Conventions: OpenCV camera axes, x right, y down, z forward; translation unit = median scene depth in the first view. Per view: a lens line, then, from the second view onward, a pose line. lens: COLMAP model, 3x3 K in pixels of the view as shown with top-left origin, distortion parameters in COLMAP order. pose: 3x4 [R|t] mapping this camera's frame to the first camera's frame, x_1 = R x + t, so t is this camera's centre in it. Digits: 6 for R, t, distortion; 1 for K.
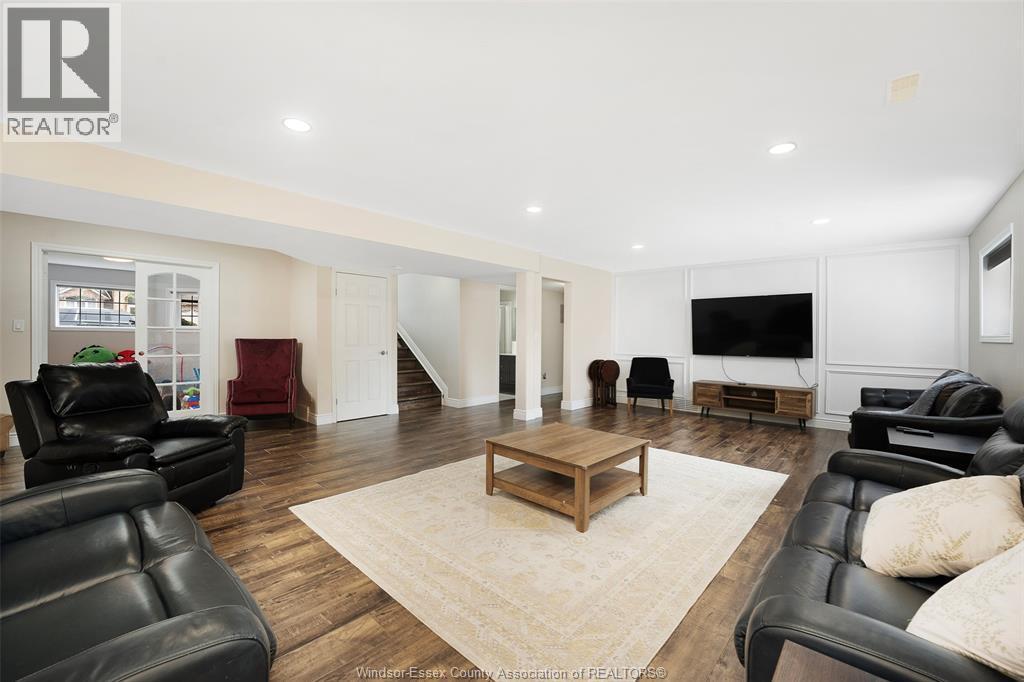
lens RADIAL K [[416.6, 0, 511.4], [0, 416.6, 336.7], [0, 0, 1]] dist [-0.017778, 0.000537]
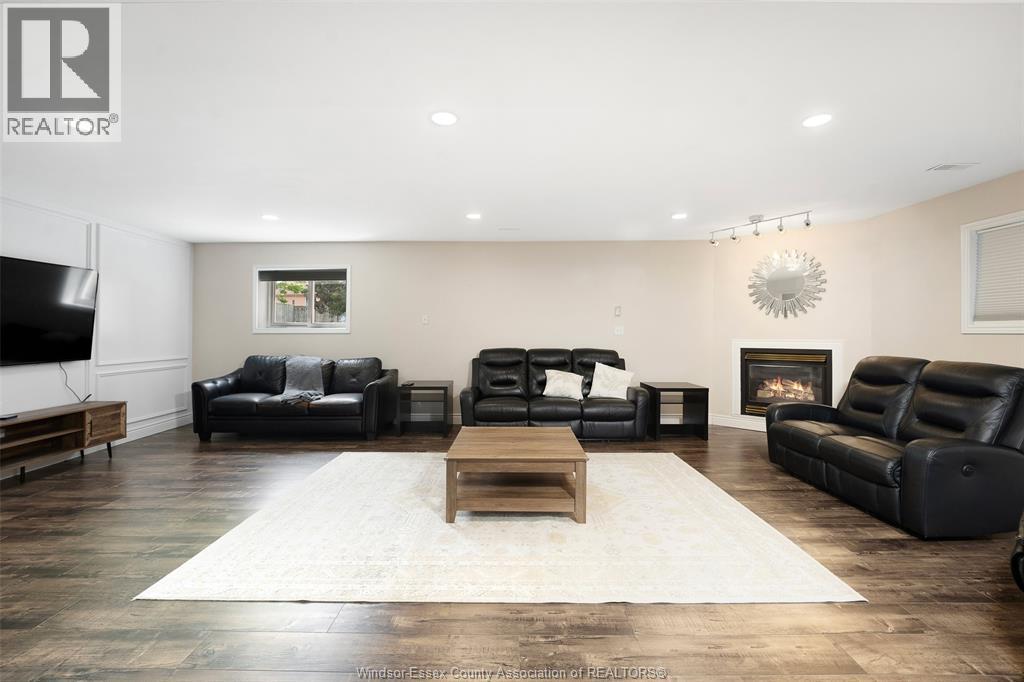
lens RADIAL K [[416.6, 0, 511.4], [0, 416.6, 336.7], [0, 0, 1]] dist [-0.017778, 0.000537]
pose [[-0.670183, -0.018720, 0.741960, -0.290682], [-0.000812, 0.999700, 0.024489, -0.008095], [-0.742196, 0.015810, -0.669997, 0.845664]]
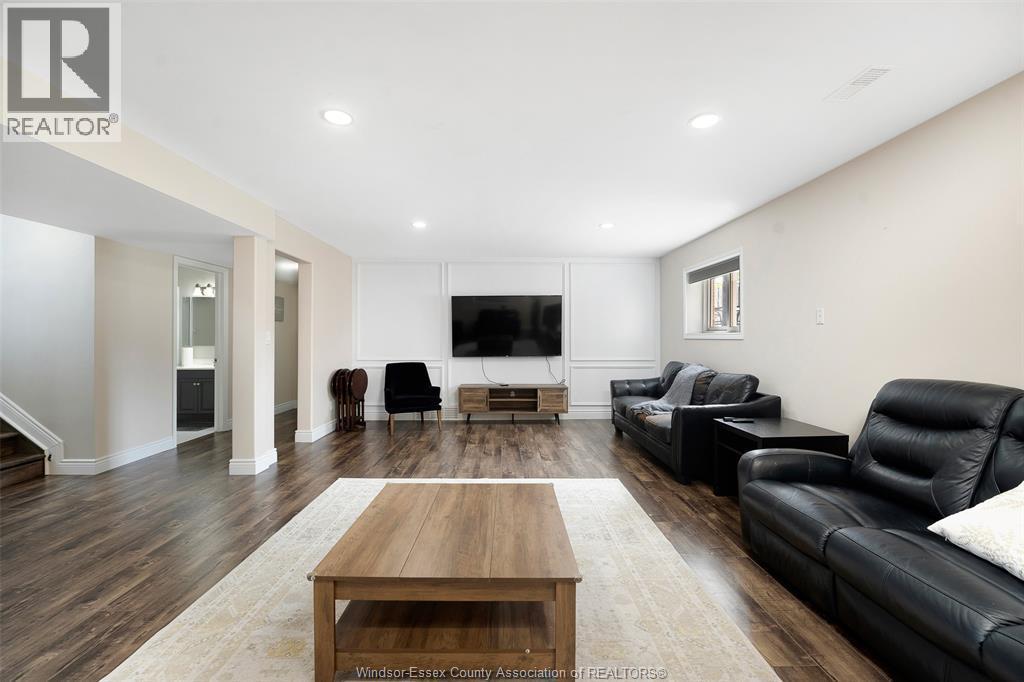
lens RADIAL K [[416.6, 0, 511.4], [0, 416.6, 336.7], [0, 0, 1]] dist [-0.017778, 0.000537]
pose [[0.727942, -0.009918, 0.685567, -0.103572], [0.012079, 0.999926, 0.001640, -0.001789], [-0.685532, 0.007087, 0.728008, 0.268212]]
